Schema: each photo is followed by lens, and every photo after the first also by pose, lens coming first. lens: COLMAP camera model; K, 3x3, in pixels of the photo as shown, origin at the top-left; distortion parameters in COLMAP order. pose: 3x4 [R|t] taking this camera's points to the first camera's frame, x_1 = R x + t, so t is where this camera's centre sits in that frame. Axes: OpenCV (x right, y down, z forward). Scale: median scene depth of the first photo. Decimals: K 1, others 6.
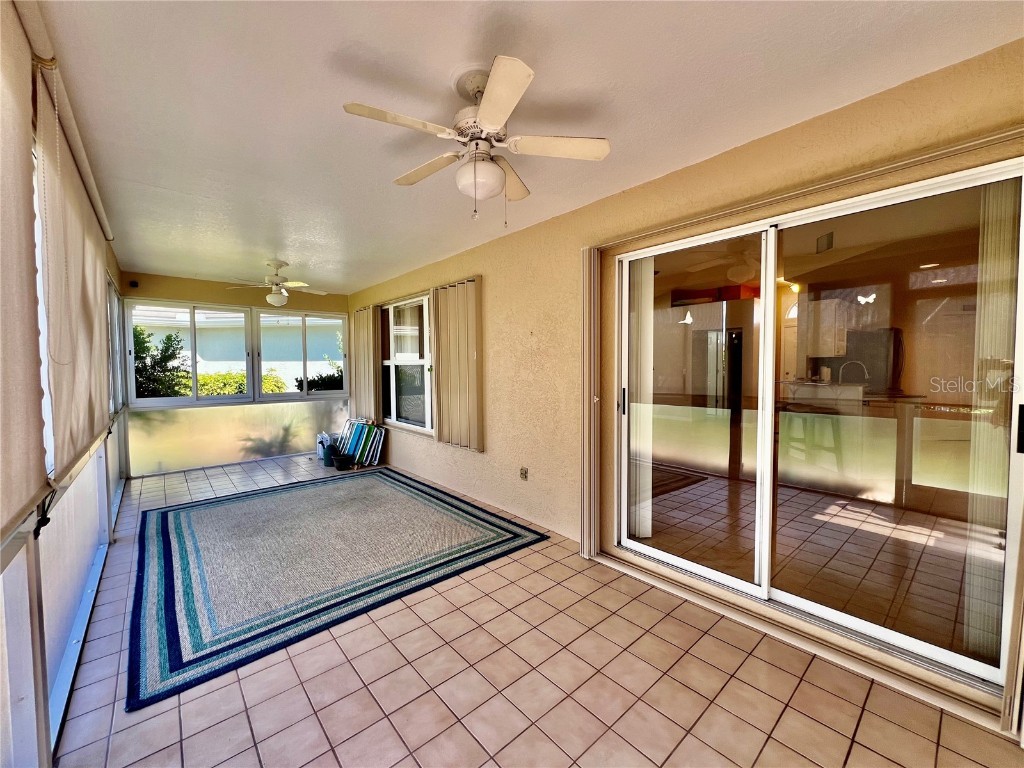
lens RADIAL K [[410.6, 0, 515.8], [0, 410.6, 385.9], [0, 0, 1]] dist [-0.003347, -0.000190]
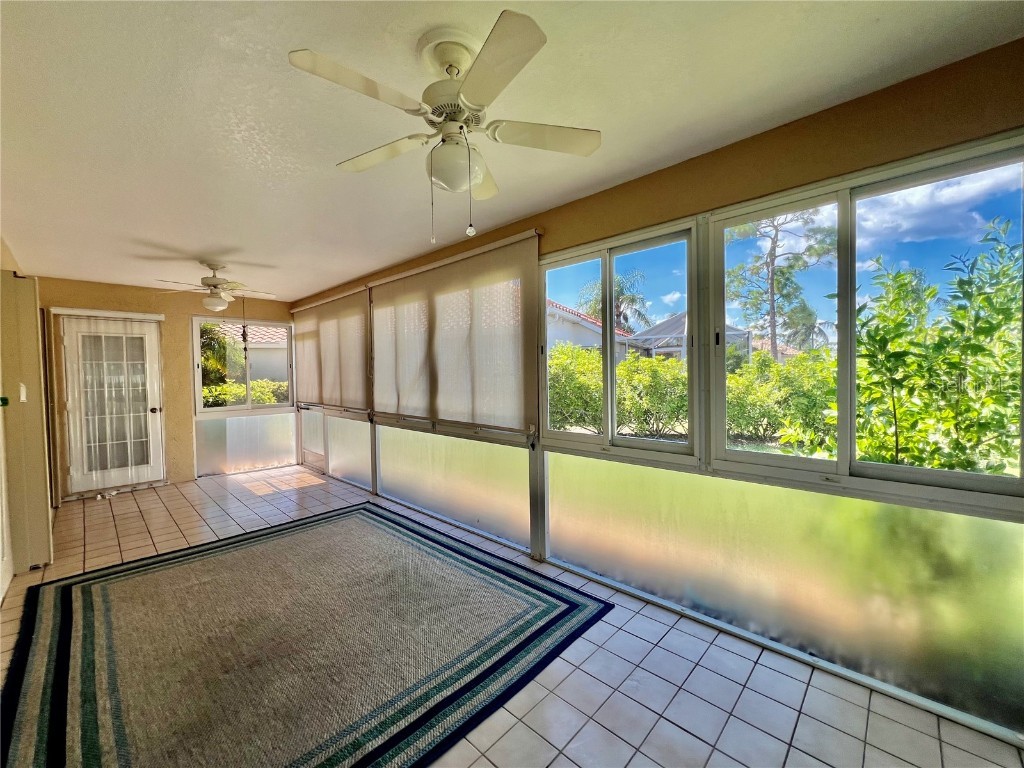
lens RADIAL K [[410.6, 0, 511.4], [0, 410.6, 382.4], [0, 0, 1]] dist [-0.003347, -0.000190]
pose [[-0.996306, 0.021265, -0.083205, -0.861252], [0.015361, 0.997361, 0.070958, -0.098577], [0.084494, 0.069418, -0.994003, 1.925322]]
